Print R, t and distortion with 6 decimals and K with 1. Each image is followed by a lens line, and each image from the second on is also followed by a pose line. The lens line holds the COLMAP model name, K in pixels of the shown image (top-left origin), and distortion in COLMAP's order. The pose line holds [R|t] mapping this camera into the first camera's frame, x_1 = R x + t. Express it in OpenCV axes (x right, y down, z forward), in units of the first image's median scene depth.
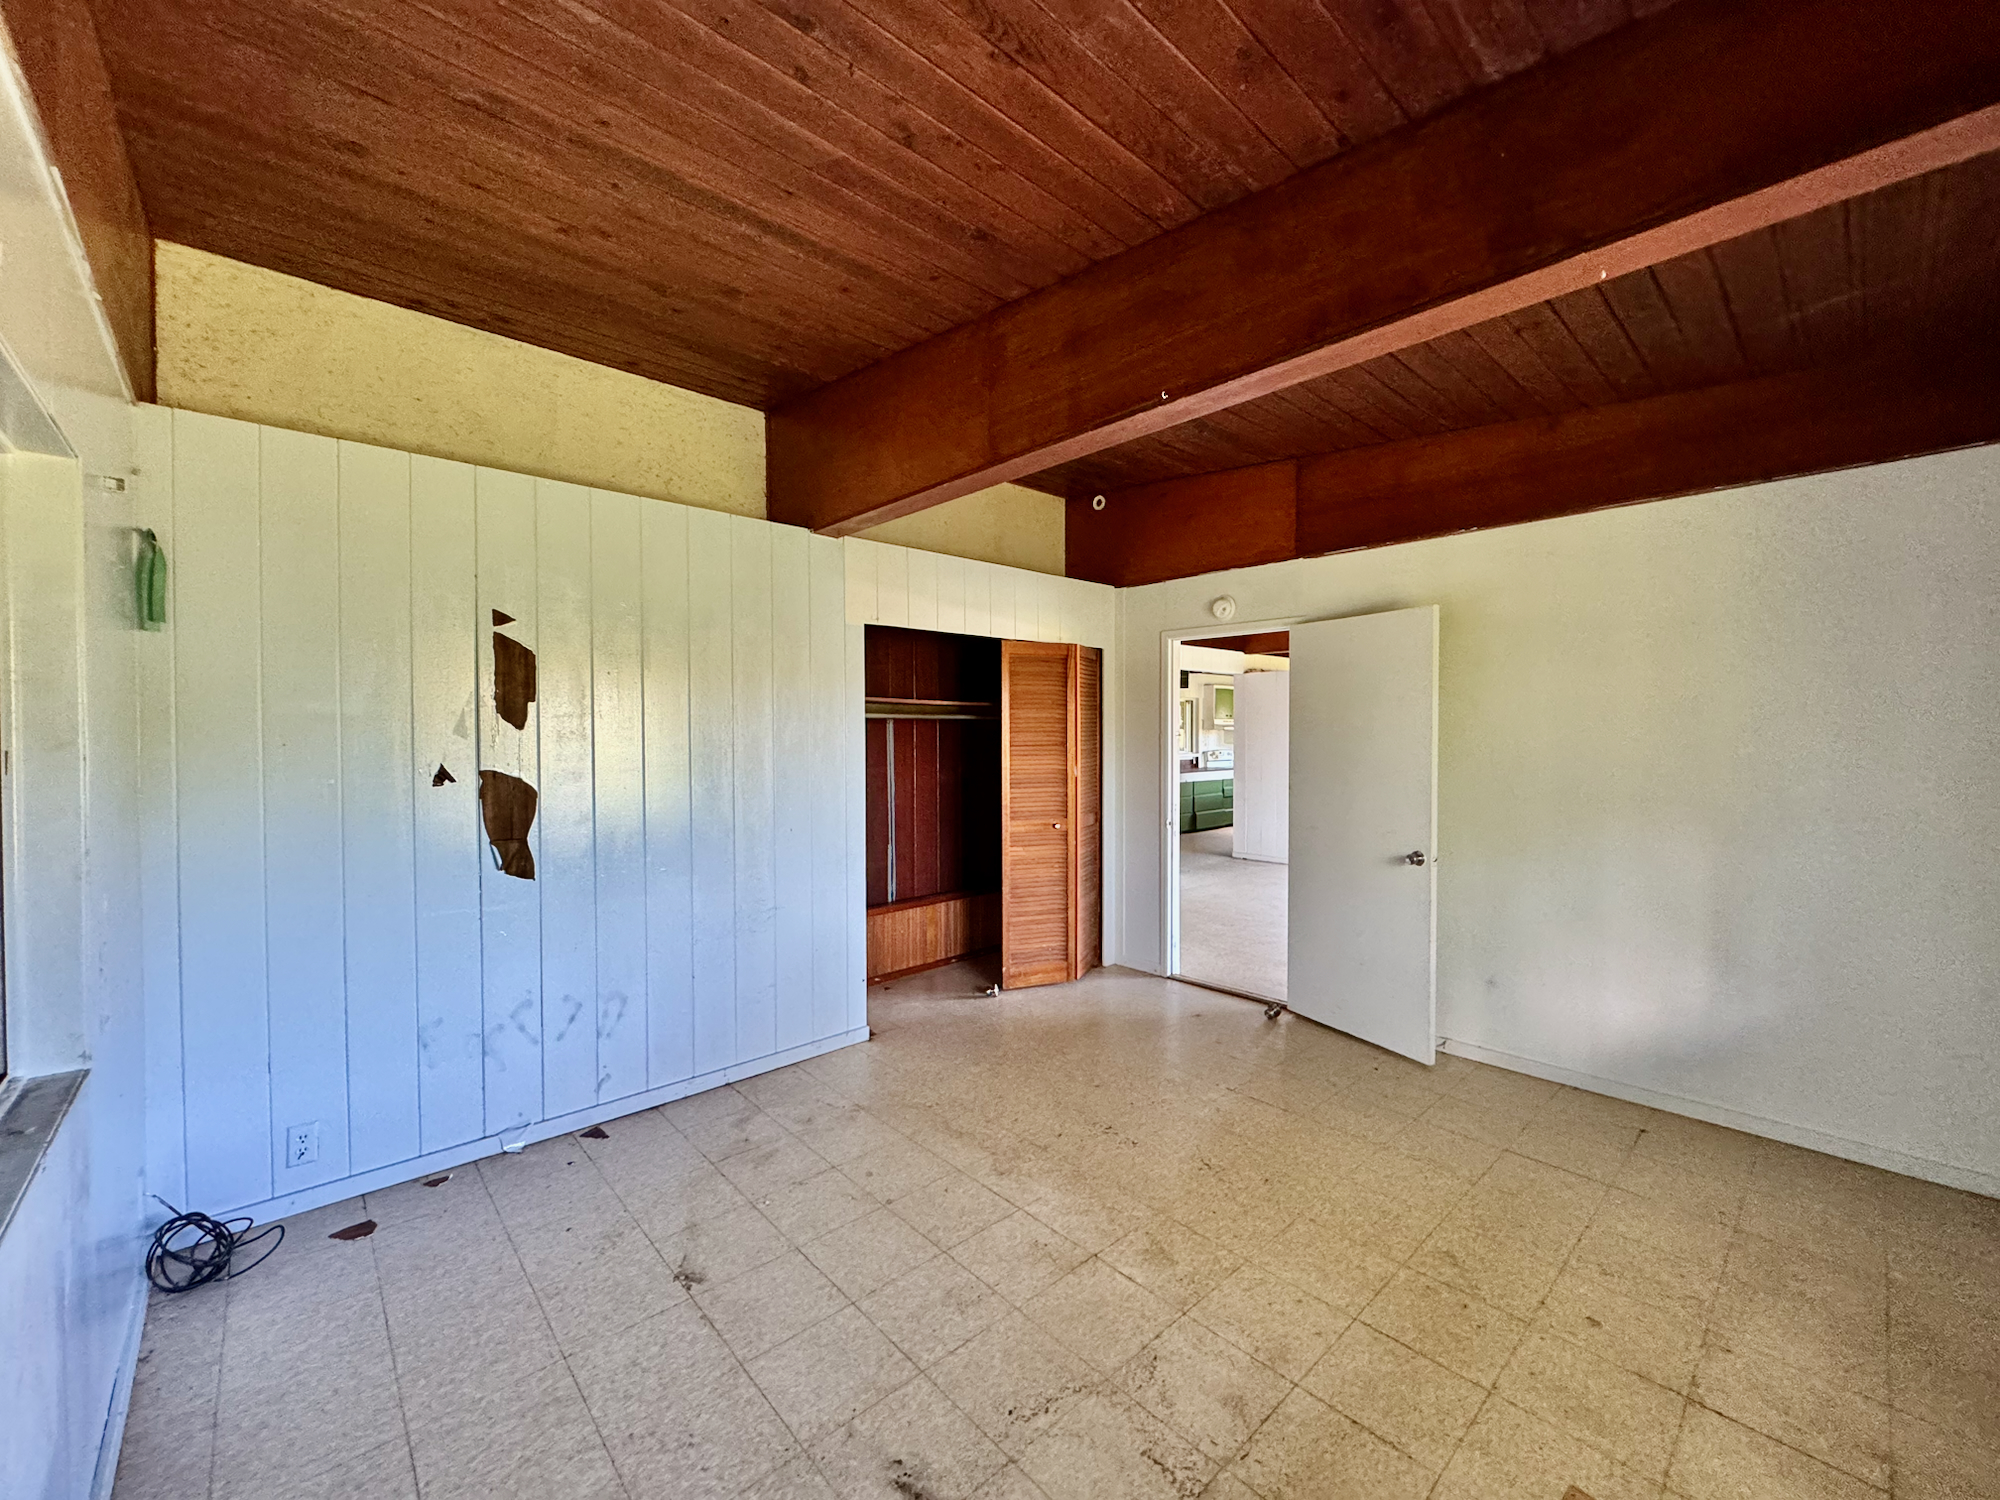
lens RADIAL K [[796.7, 0, 1002.5], [0, 796.7, 750.0], [0, 0, 1]] dist [-0.003402, -0.000155]
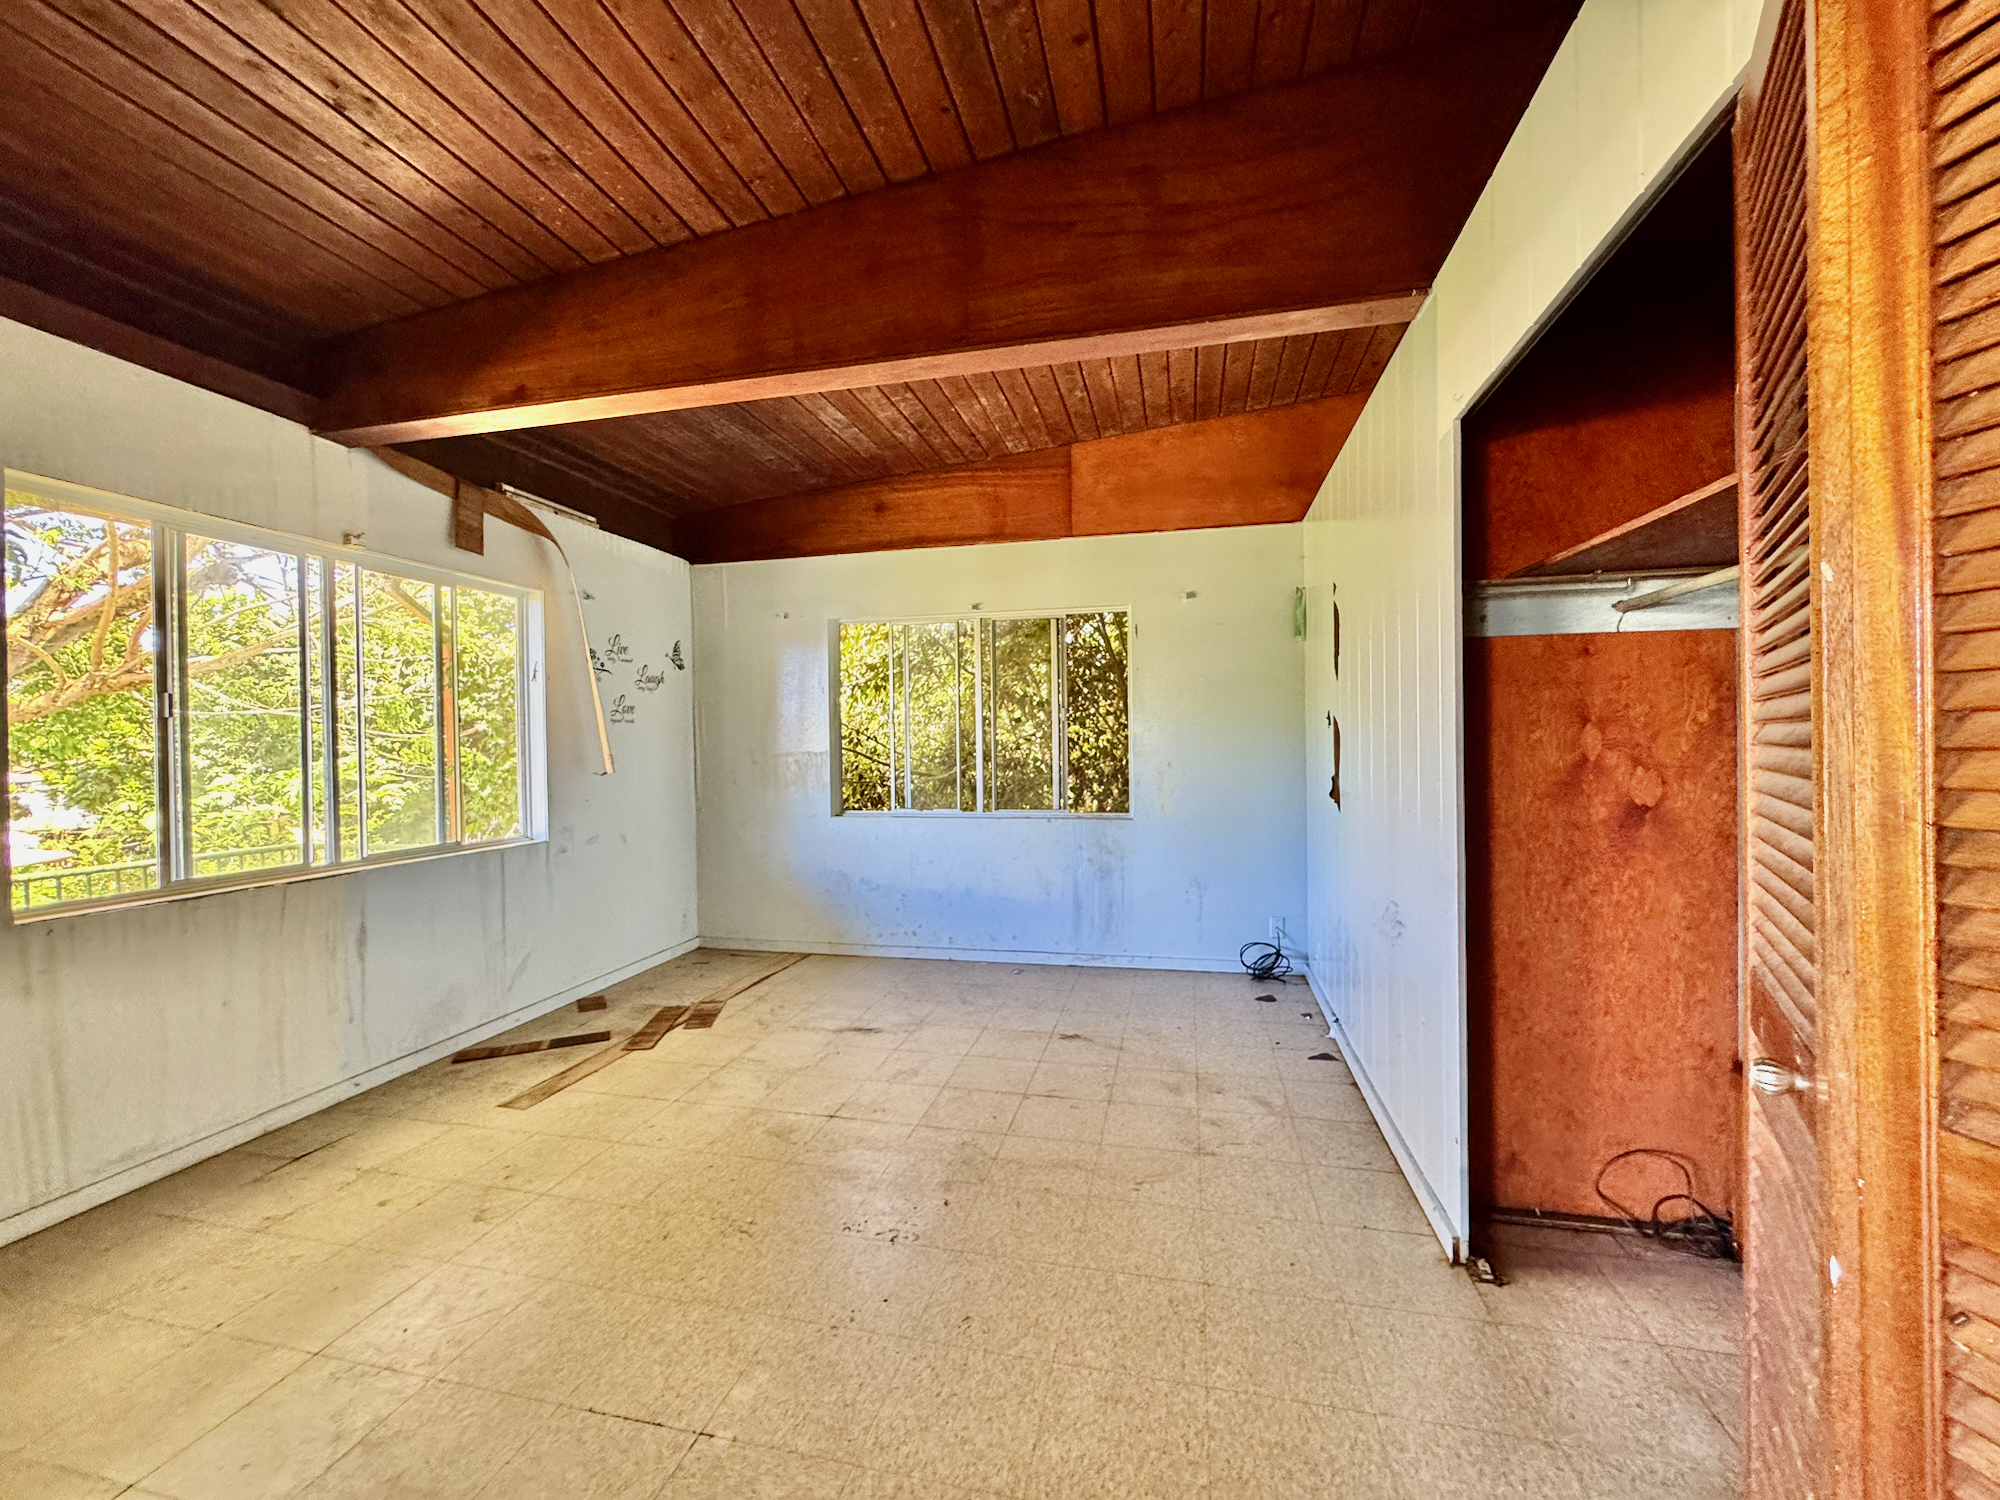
lens RADIAL K [[796.7, 0, 1000.6], [0, 796.7, 742.8], [0, 0, 1]] dist [-0.003402, -0.000155]
pose [[-0.824246, 0.013538, -0.566071, 0.475756], [0.005547, 0.999859, 0.015835, 0.044708], [0.566205, 0.009912, -0.824205, 1.747616]]
